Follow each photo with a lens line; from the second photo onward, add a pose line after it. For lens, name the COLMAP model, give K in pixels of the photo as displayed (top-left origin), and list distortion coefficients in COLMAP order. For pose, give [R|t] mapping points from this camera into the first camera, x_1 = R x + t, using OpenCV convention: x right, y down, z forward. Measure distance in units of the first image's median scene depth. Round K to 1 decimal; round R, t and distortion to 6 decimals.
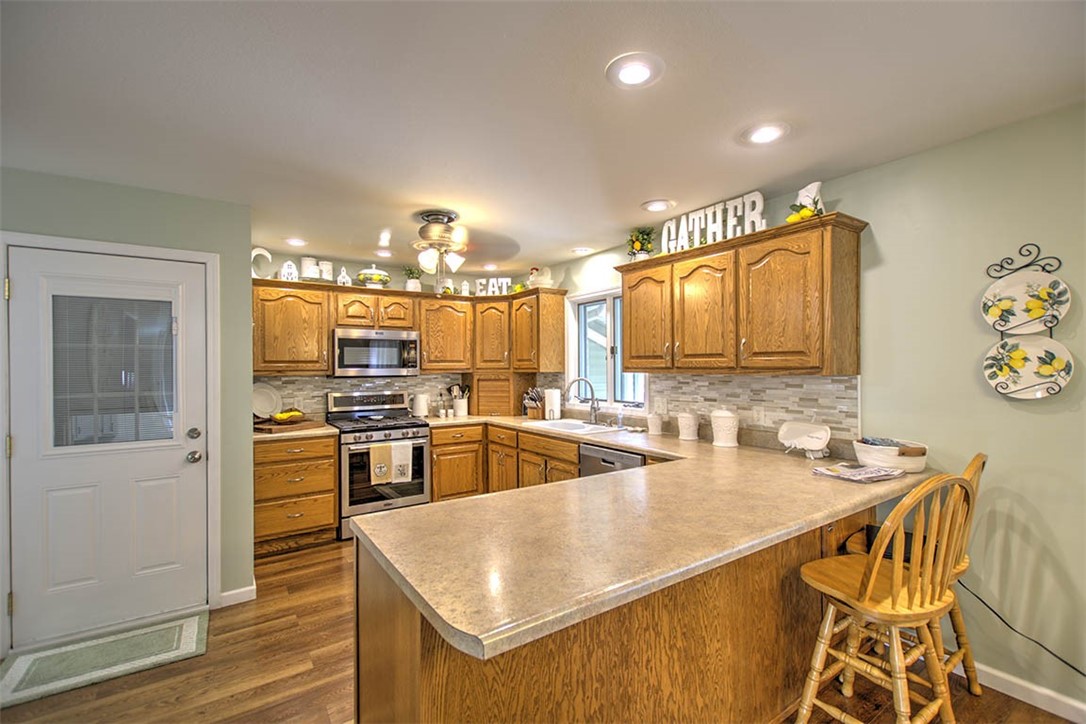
lens RADIAL K [[469.9, 0, 545.1], [0, 469.9, 367.7], [0, 0, 1]] dist [0.001364, -0.002774]
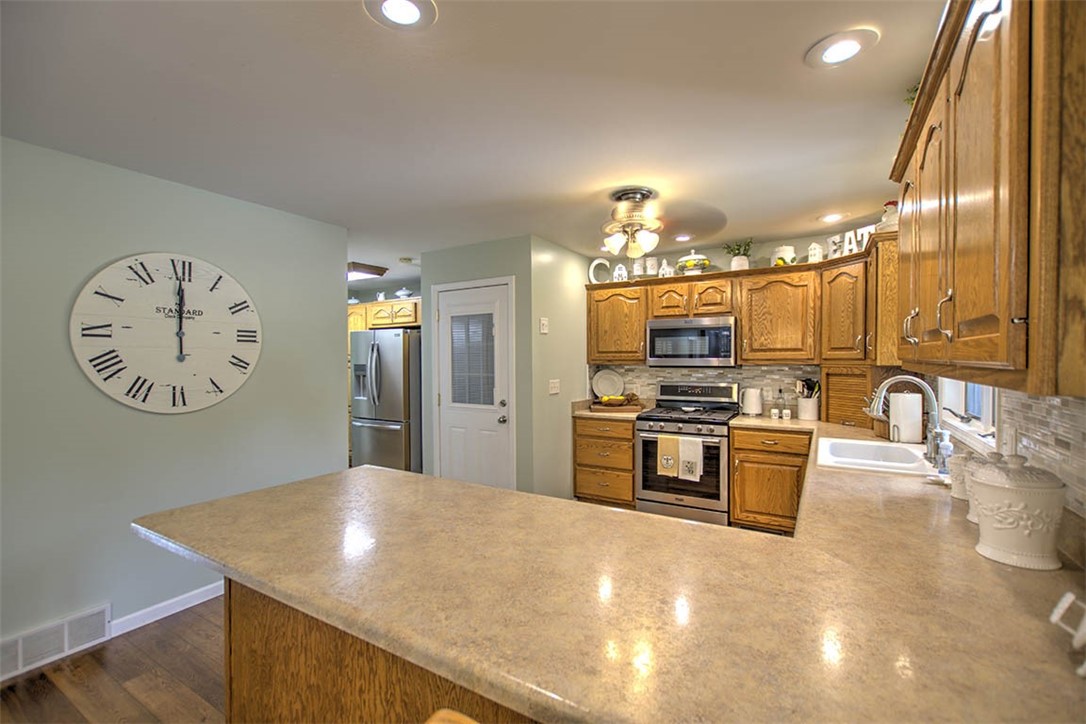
lens RADIAL K [[469.9, 0, 533.4], [0, 469.9, 365.6], [0, 0, 1]] dist [0.001364, -0.002774]
pose [[0.413359, 0.019348, -0.910362, 0.548394], [0.001343, 0.999760, 0.021858, -0.007004], [0.910567, -0.010258, 0.413234, 0.440981]]
